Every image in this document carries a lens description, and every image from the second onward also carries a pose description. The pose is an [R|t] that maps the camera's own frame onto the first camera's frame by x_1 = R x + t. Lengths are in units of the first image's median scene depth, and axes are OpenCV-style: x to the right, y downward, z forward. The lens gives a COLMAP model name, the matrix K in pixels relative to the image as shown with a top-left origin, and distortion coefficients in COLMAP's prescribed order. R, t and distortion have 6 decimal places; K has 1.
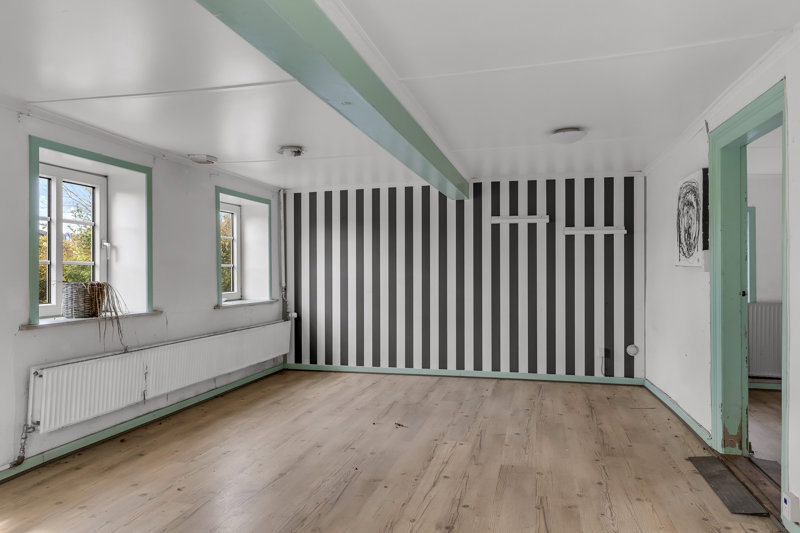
lens RADIAL K [[539.4, 0, 400.0], [0, 539.4, 266.5], [0, 0, 1]] dist [-0.007046, -0.001229]
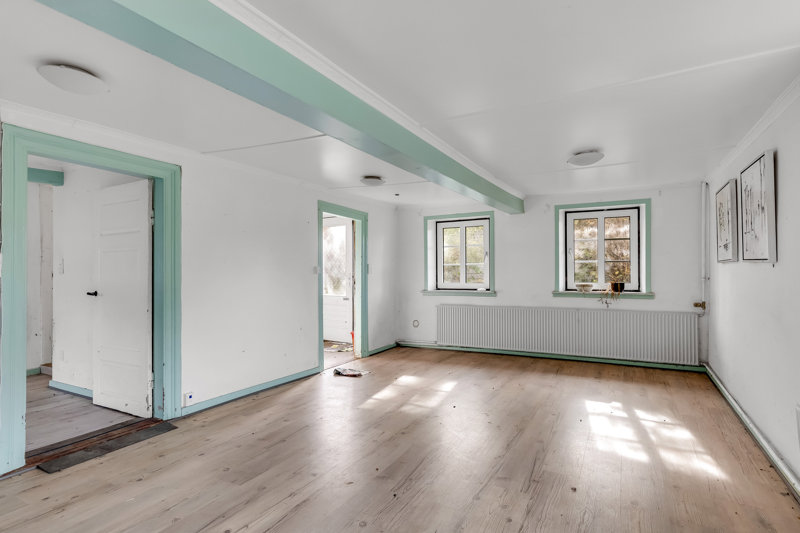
lens RADIAL K [[418.3, 0, 399.8], [0, 418.3, 269.6], [0, 0, 1]] dist [0.001072, 0.000176]
pose [[-0.965485, 0.004844, 0.260415, -0.273224], [0.007016, 0.999948, 0.007410, -0.006597], [-0.260366, 0.008981, -0.965468, 1.667123]]
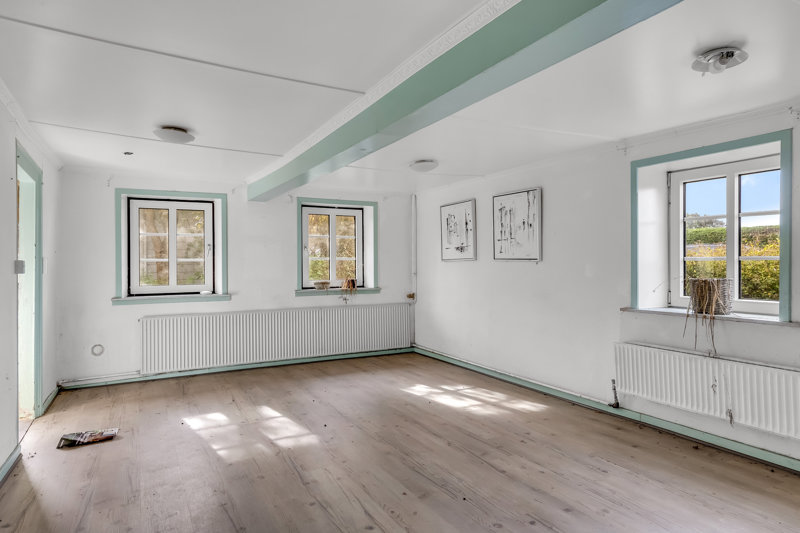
lens RADIAL K [[498.0, 0, 400.0], [0, 498.0, 266.5], [0, 0, 1]] dist [-0.026927, 0.002349]
pose [[-0.740231, 0.005928, -0.672327, 0.517909], [0.003713, 0.999982, 0.004729, 0.001824], [0.672343, 0.001004, -0.740239, 1.504158]]
